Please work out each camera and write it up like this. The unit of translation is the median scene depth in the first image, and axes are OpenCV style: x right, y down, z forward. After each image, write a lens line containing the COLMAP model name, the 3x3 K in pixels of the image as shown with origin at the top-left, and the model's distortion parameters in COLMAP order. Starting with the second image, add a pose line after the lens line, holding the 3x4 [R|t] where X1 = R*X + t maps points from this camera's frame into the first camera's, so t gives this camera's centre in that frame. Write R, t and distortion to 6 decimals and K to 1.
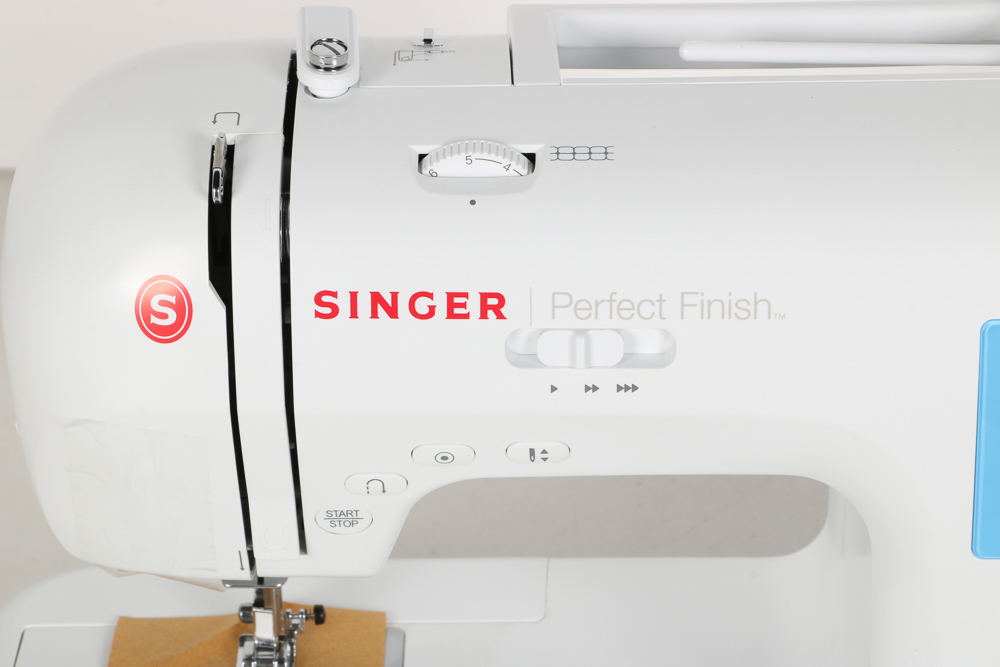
lens RADIAL K [[3675.2, 0, 493.7], [0, 3675.2, 334.6], [0, 0, 1]] dist [0.556323, 0.000000]
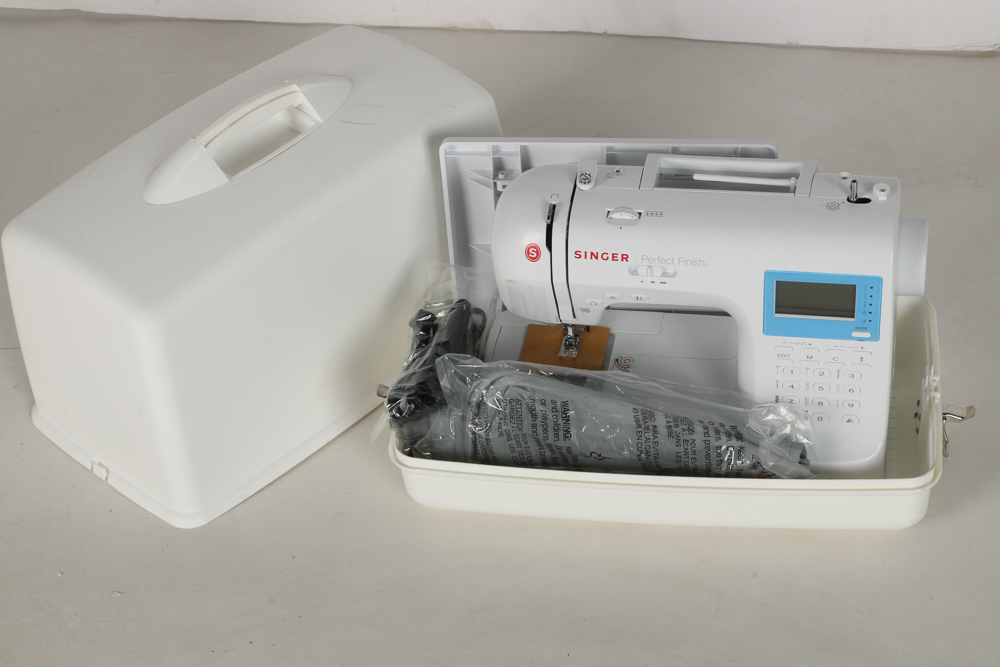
lens RADIAL K [[1965.5, 0, 502.4], [0, 1965.5, 332.0], [0, 0, 1]] dist [0.177516, 0.000000]
pose [[0.983053, 0.063490, -0.171977, 0.208847], [-0.036995, 0.987518, 0.153099, -0.217598], [0.179550, -0.144143, 0.973131, -0.839446]]
